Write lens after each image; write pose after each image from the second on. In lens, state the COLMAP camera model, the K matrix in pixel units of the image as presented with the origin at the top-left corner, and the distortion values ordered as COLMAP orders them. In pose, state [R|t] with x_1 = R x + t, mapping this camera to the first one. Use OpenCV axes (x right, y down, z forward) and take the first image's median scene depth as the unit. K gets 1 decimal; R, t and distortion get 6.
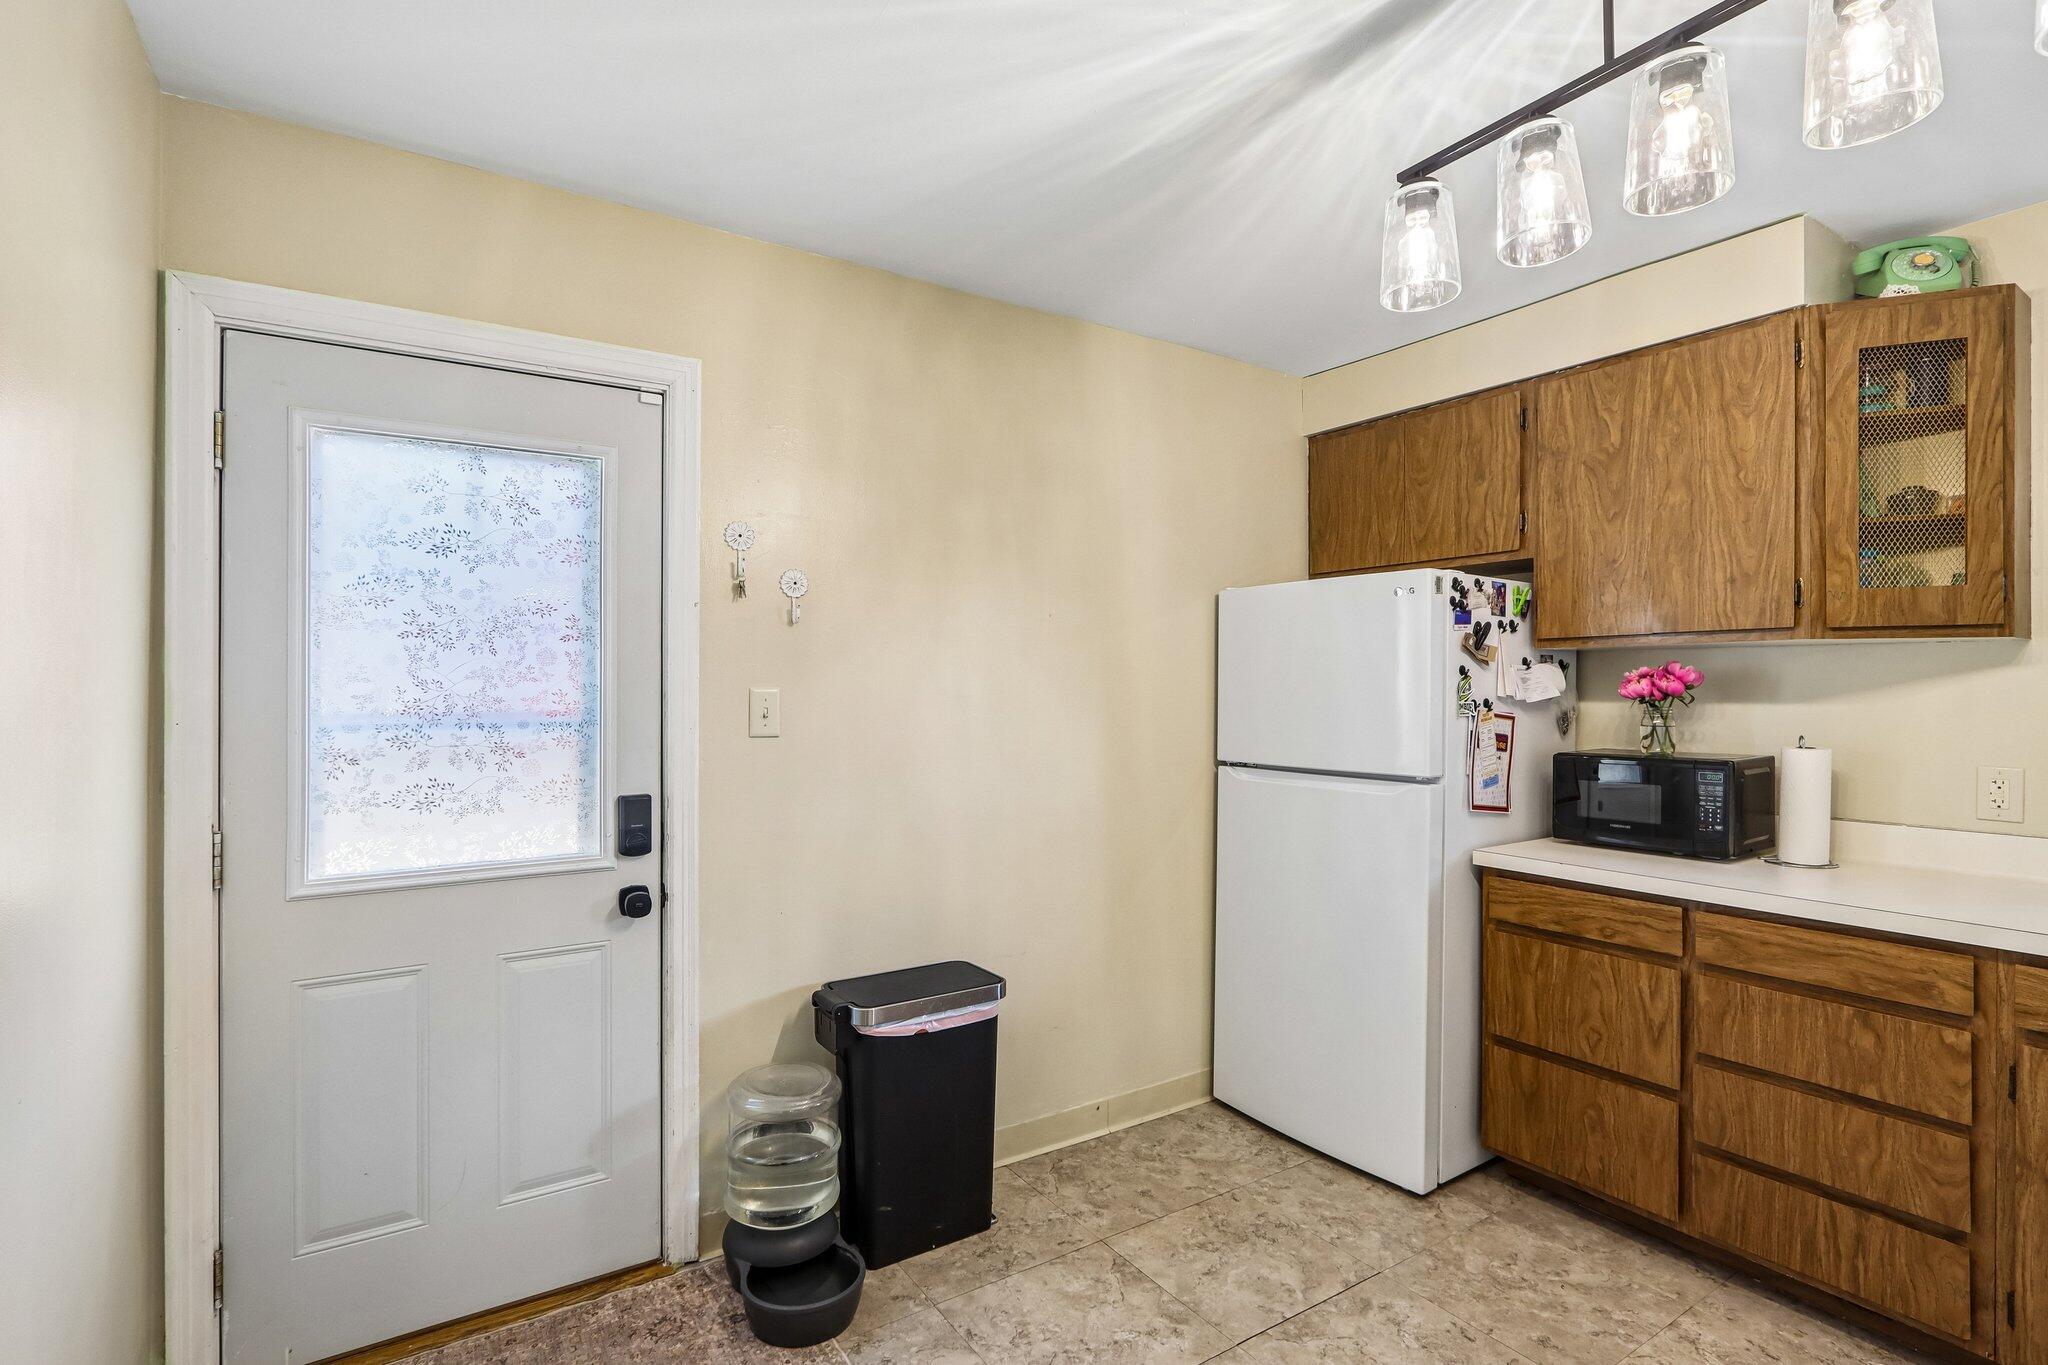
lens RADIAL K [[973.7, 0, 1034.9], [0, 973.7, 685.1], [0, 0, 1]] dist [-0.017770, 0.002213]
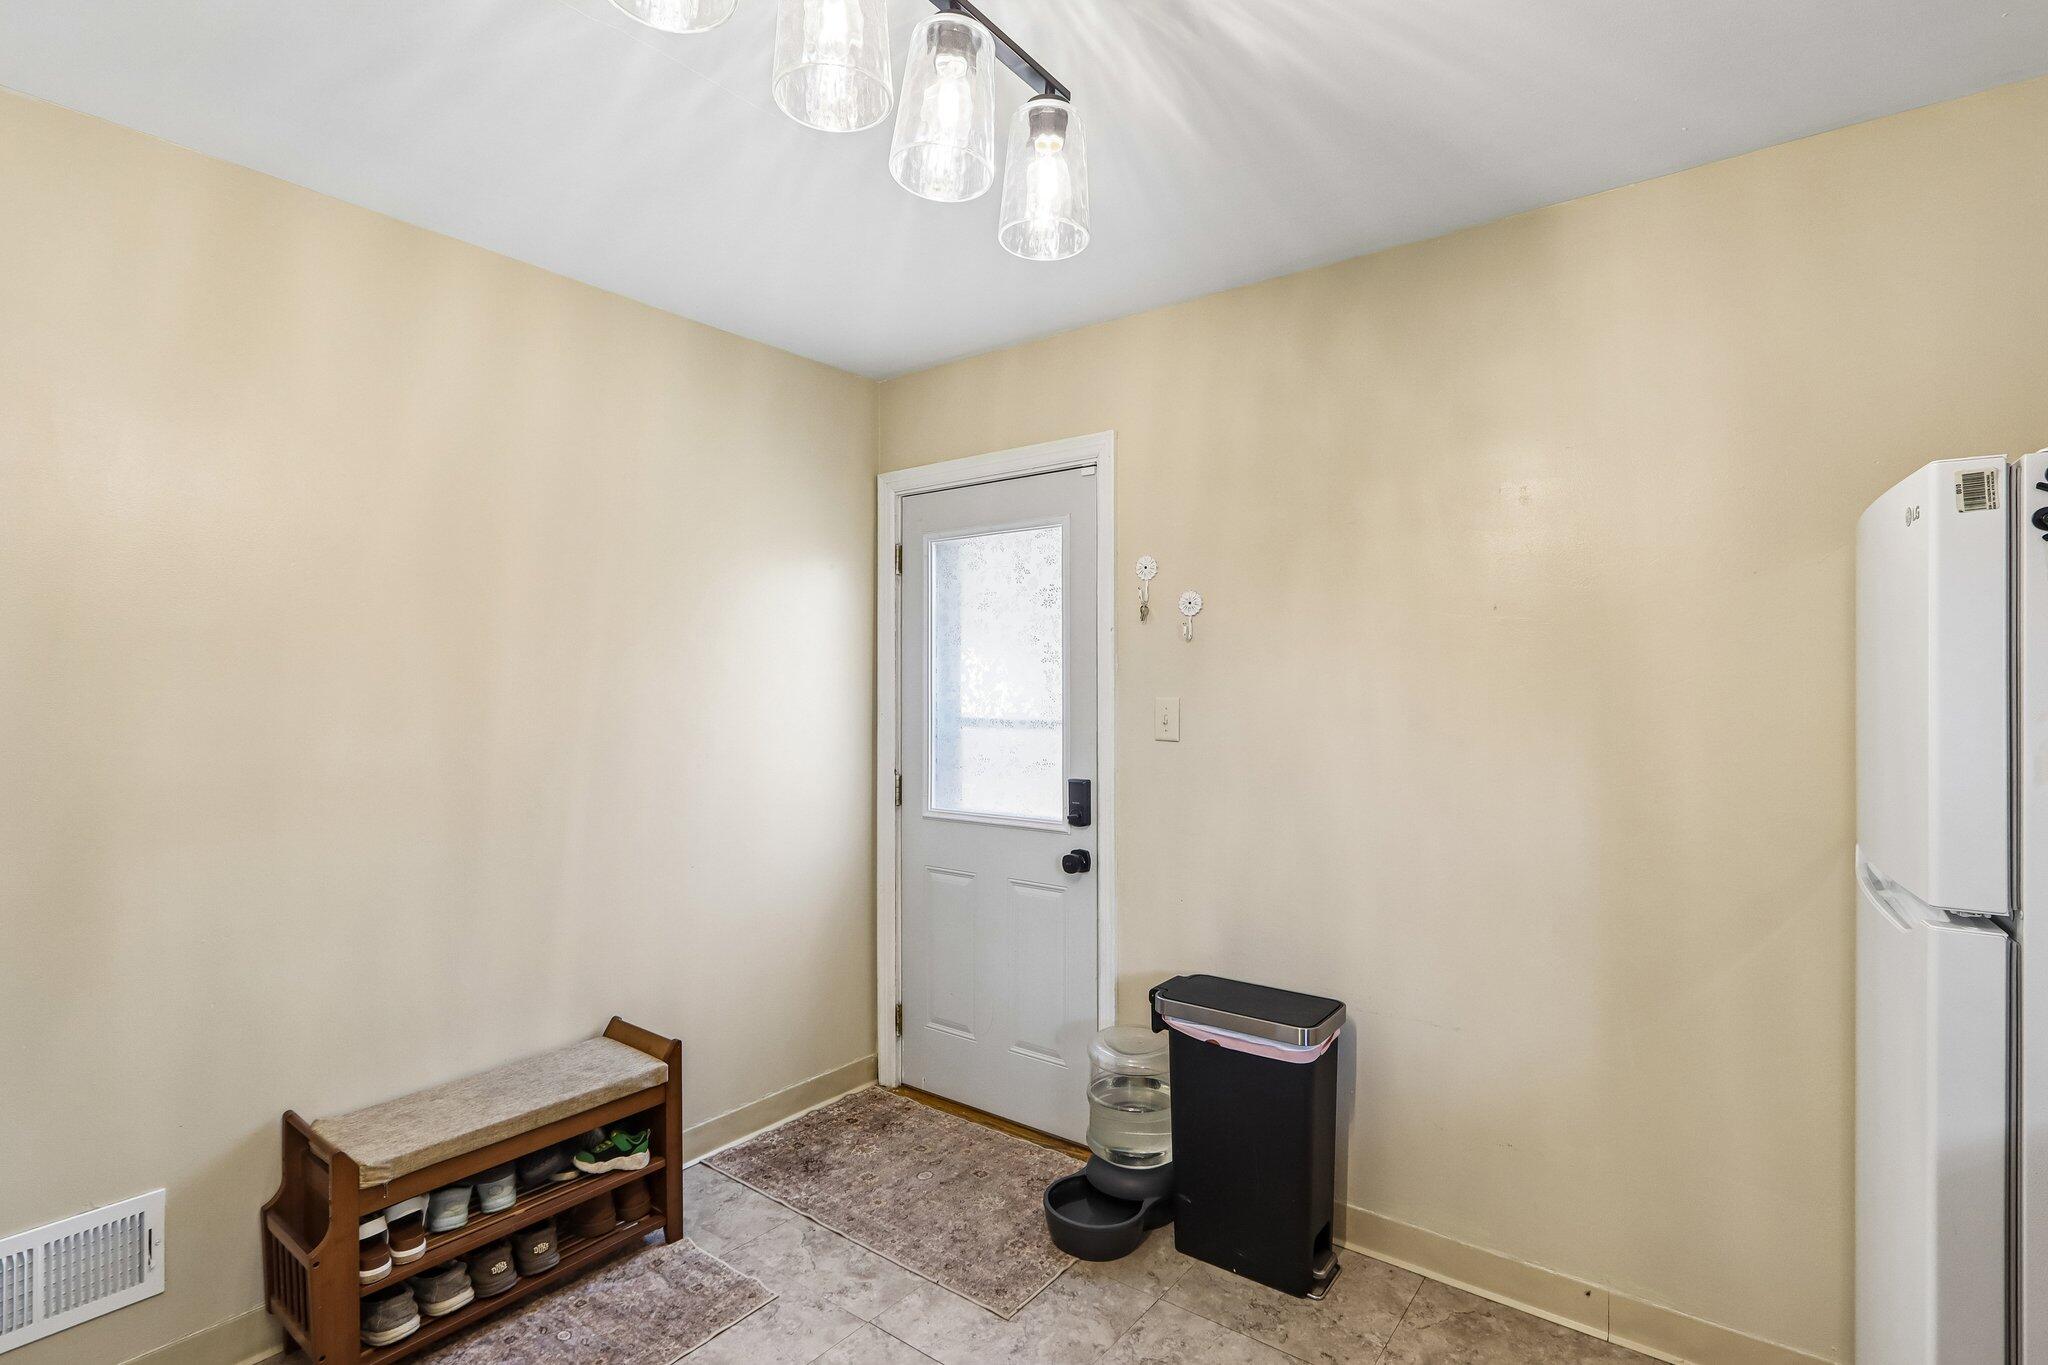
lens RADIAL K [[973.7, 0, 1040.8], [0, 973.7, 686.3], [0, 0, 1]] dist [-0.017770, 0.002213]
pose [[0.338969, -0.002504, -0.940794, 0.781267], [-0.006389, 0.999967, -0.004963, -0.004055], [0.940776, 0.007694, 0.338942, 0.500514]]
